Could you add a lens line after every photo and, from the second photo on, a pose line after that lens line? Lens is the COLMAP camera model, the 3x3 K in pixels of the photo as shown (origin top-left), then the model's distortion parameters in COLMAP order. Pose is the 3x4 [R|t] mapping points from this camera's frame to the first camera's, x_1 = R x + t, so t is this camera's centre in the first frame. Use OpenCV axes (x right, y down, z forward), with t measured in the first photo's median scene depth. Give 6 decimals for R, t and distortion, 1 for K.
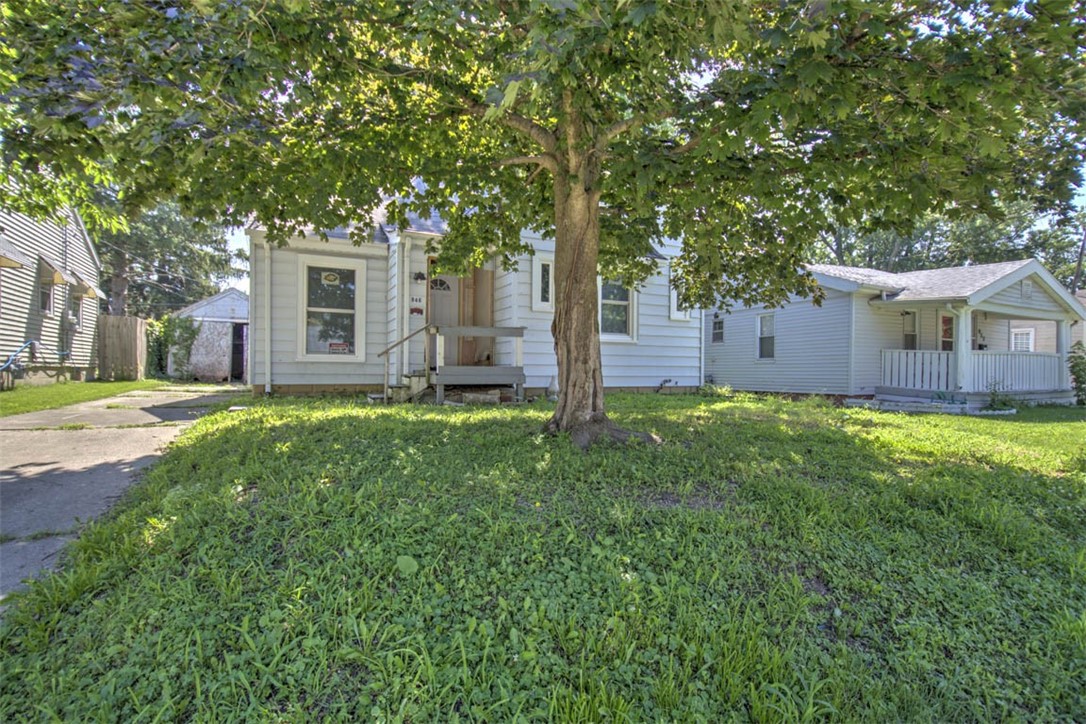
lens RADIAL K [[548.9, 0, 541.2], [0, 548.9, 372.4], [0, 0, 1]] dist [0.004048, 0.000308]
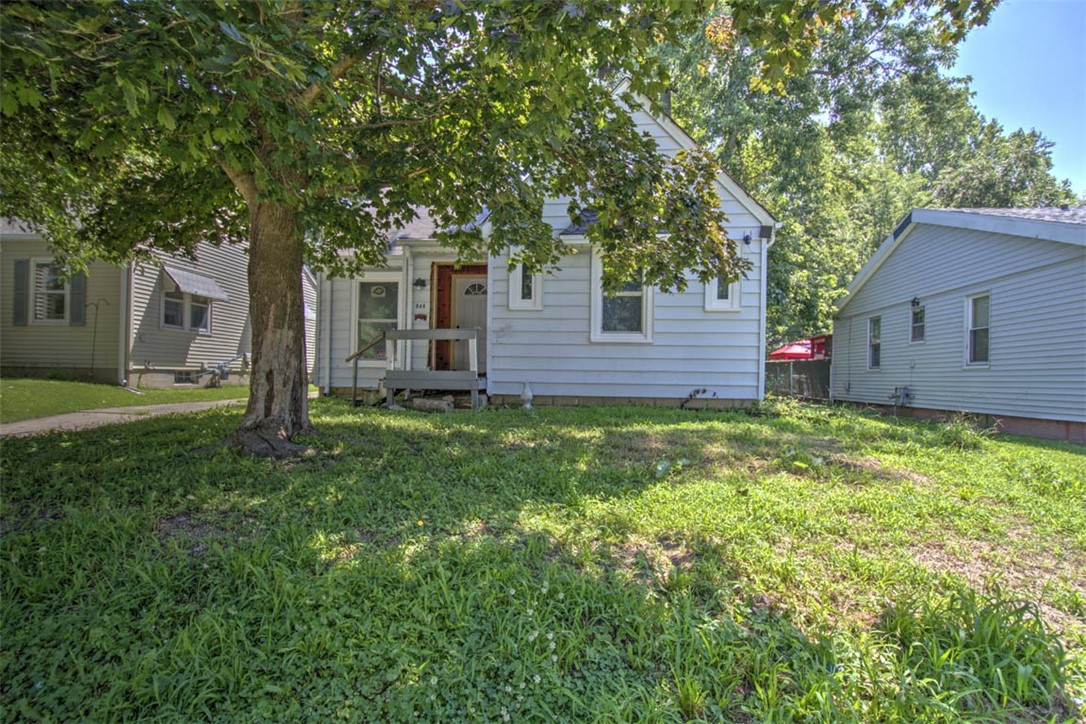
lens RADIAL K [[548.9, 0, 541.2], [0, 548.9, 372.4], [0, 0, 1]] dist [0.004048, 0.000308]
pose [[0.842690, 0.002779, -0.538392, 0.509626], [-0.012135, 0.999831, -0.013832, 0.002744], [0.538262, 0.018190, 0.842581, 0.260025]]
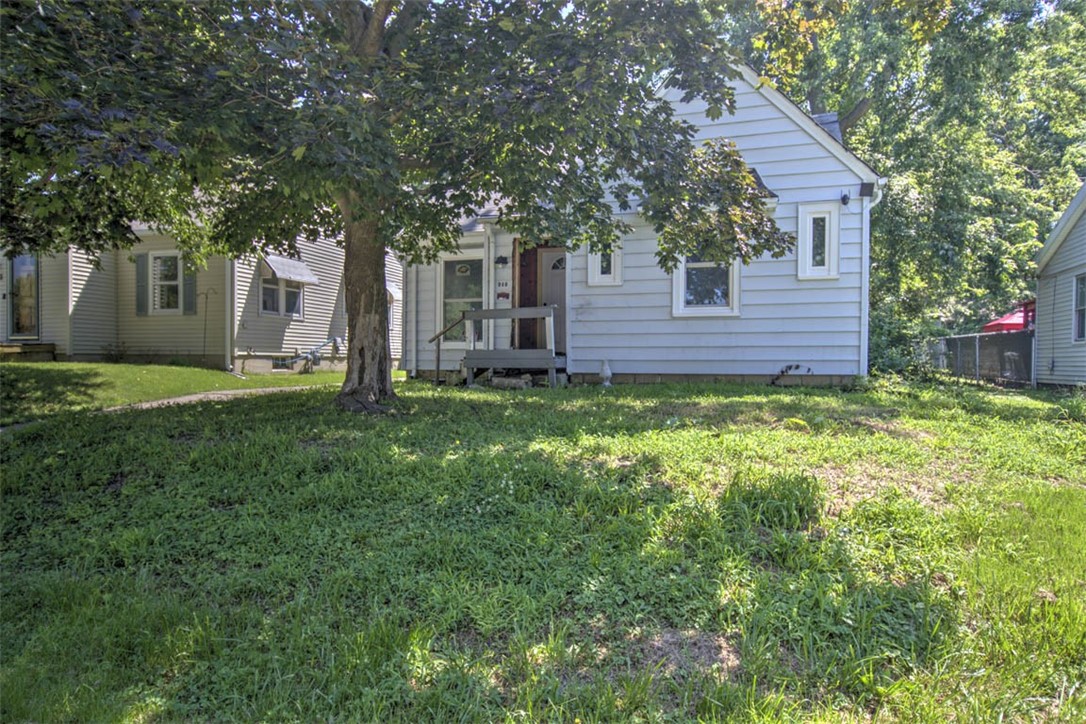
lens RADIAL K [[710.8, 0, 543.0], [0, 710.8, 362.0], [0, 0, 1]] dist [-0.005979, -0.000358]
pose [[0.716307, -0.006165, -0.697758, 0.714432], [0.000815, 0.999968, -0.007999, 0.018177], [0.697785, 0.005161, 0.716289, 0.131569]]
